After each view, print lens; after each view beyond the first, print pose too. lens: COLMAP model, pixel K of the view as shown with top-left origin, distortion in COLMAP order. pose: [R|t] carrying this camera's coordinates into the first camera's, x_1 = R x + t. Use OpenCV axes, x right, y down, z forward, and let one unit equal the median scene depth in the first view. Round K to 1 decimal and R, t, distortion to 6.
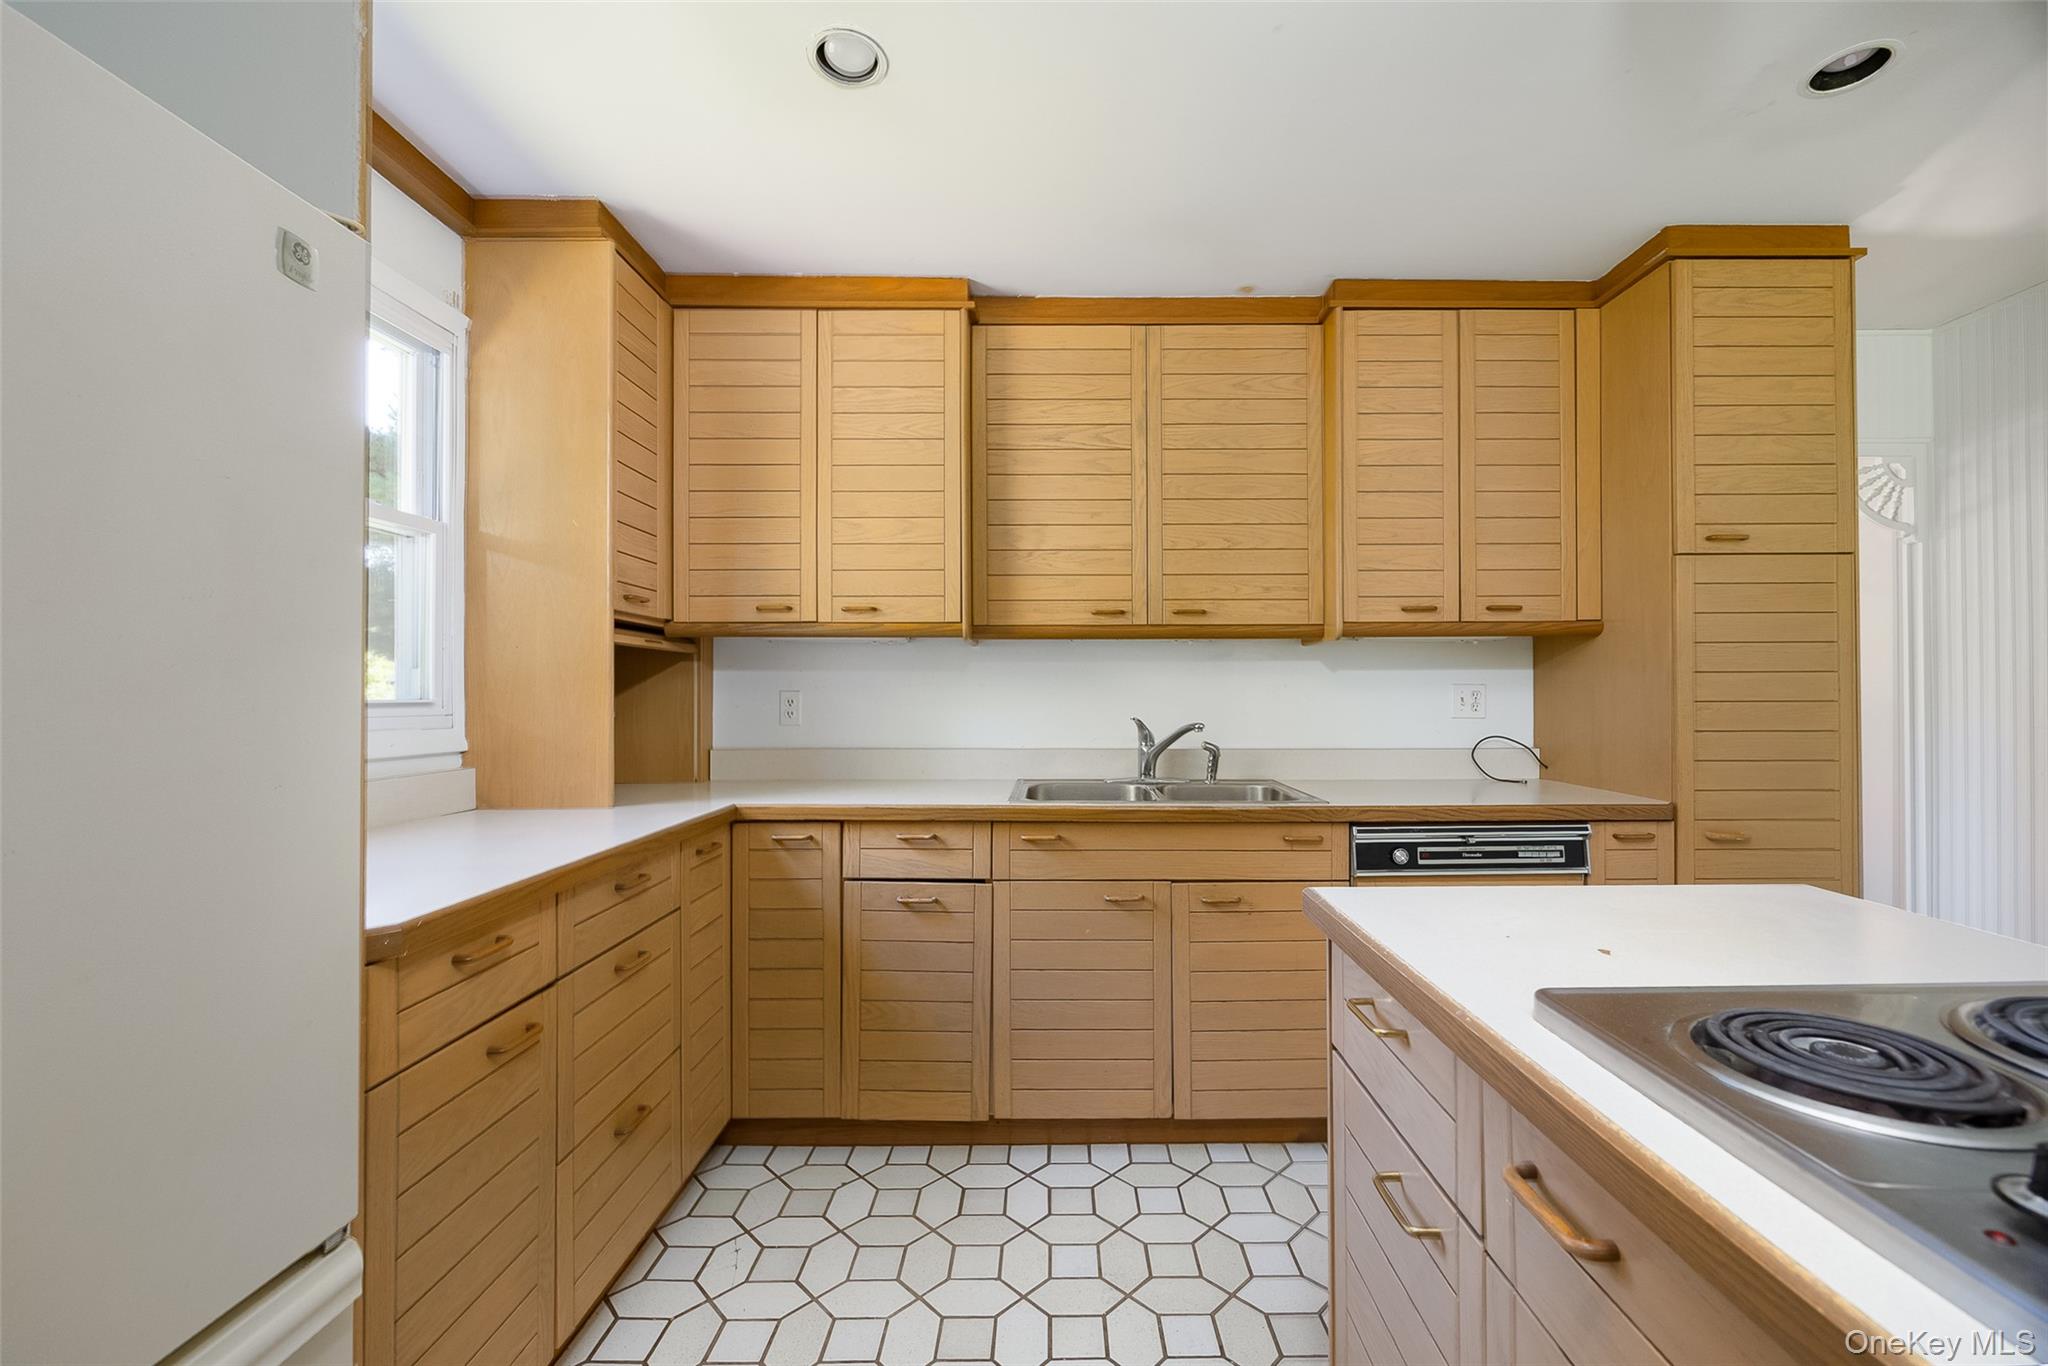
lens RADIAL K [[830.4, 0, 1035.2], [0, 830.4, 680.7], [0, 0, 1]] dist [-0.002081, -0.000021]
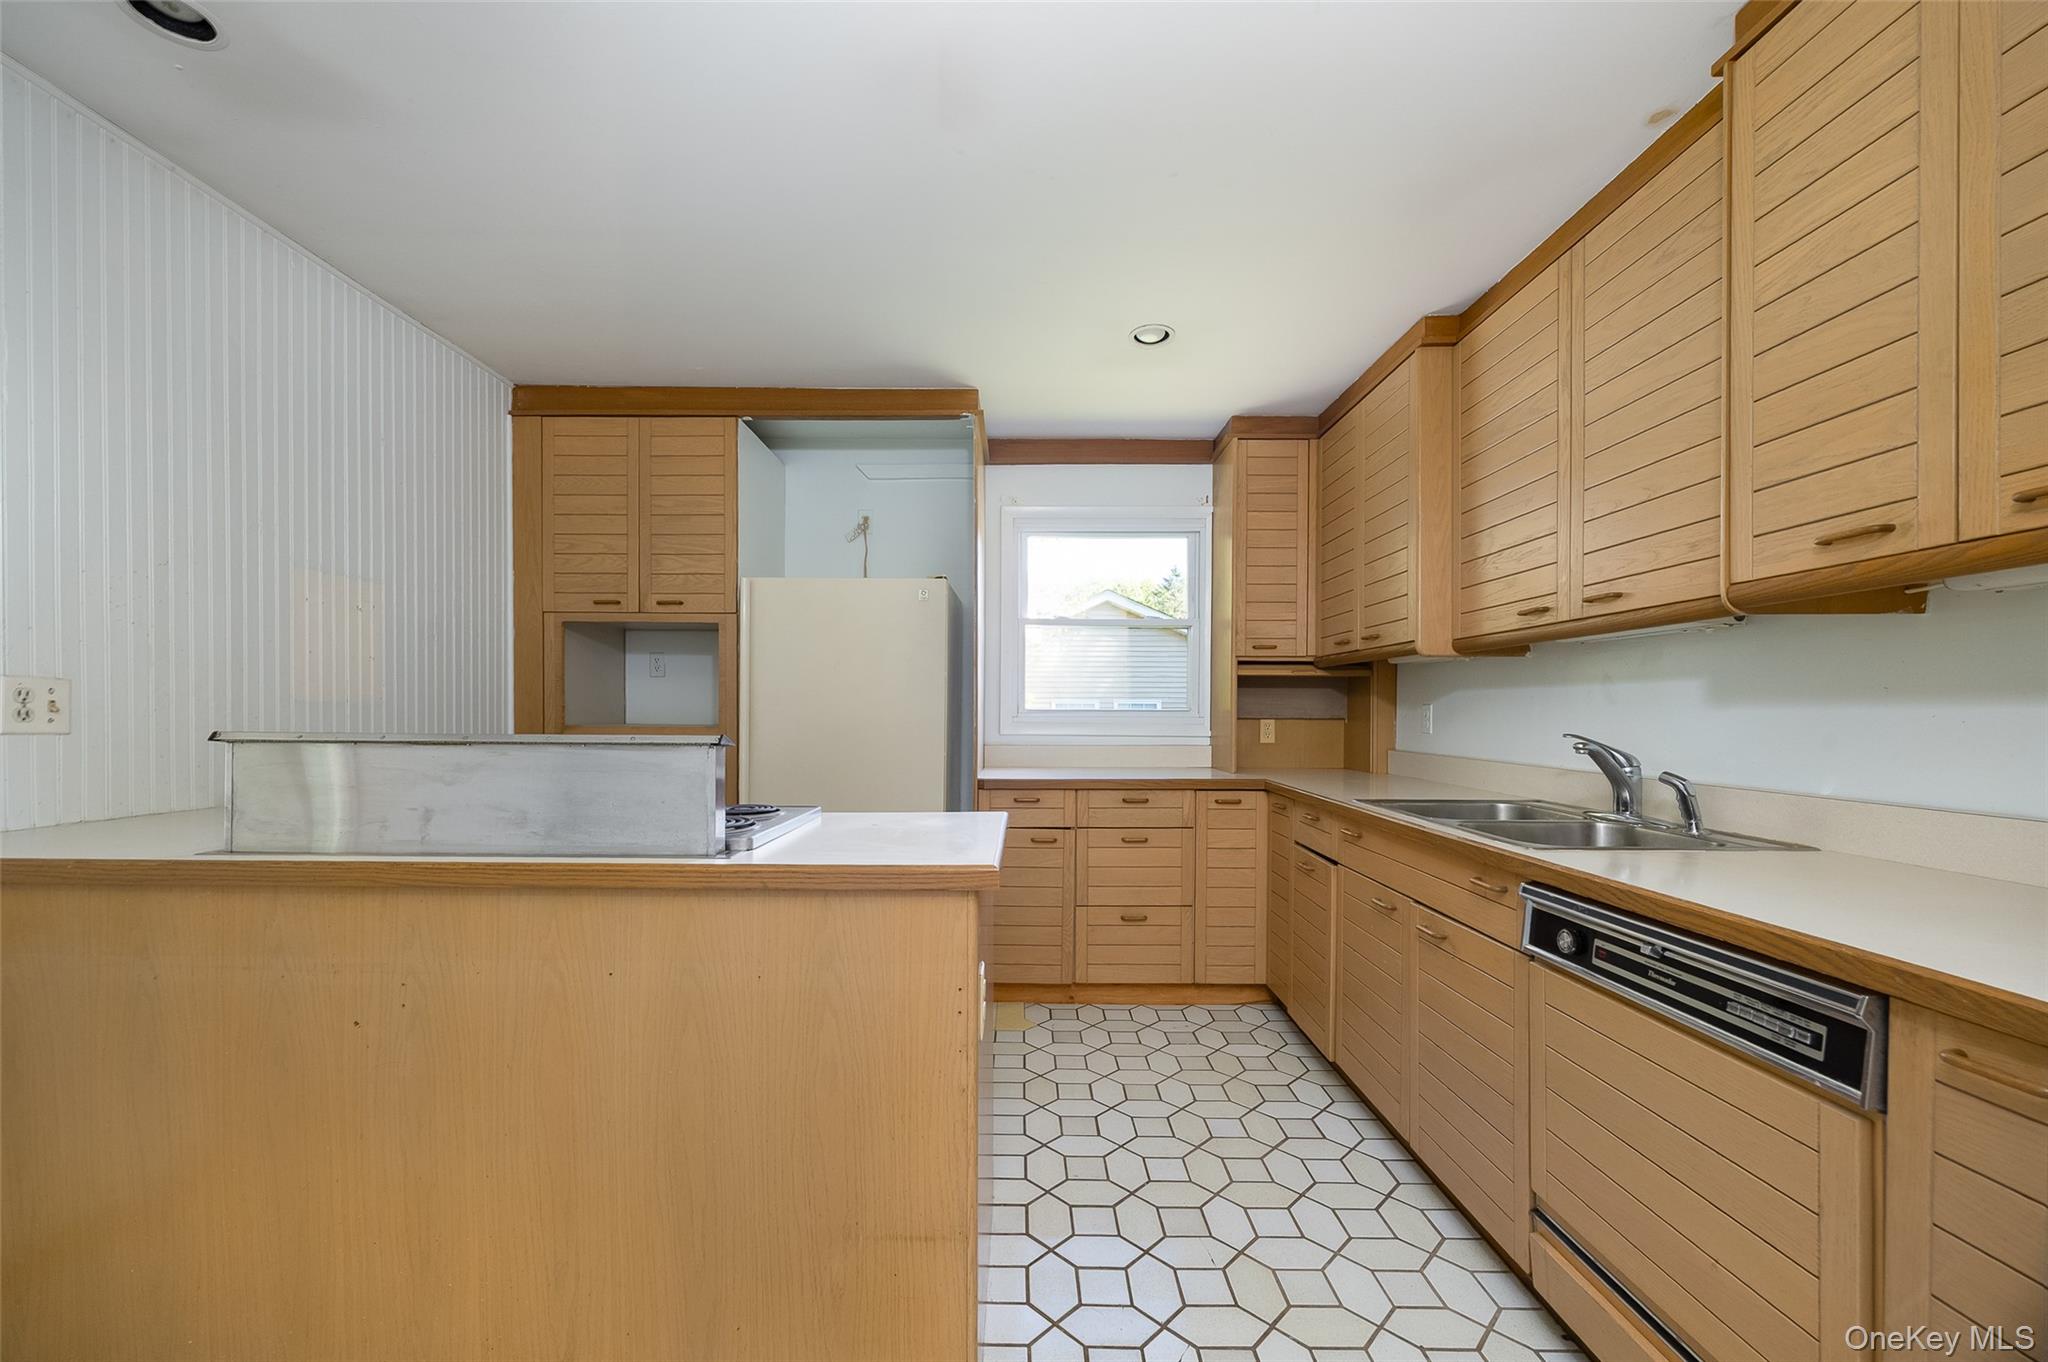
lens RADIAL K [[830.4, 0, 1053.8], [0, 830.4, 714.4], [0, 0, 1]] dist [-0.002081, -0.000021]
pose [[0.012358, 0.006273, -0.999904, 1.025286], [0.007788, 0.999949, 0.006369, 0.017023], [0.999893, -0.007866, 0.012308, 0.529594]]
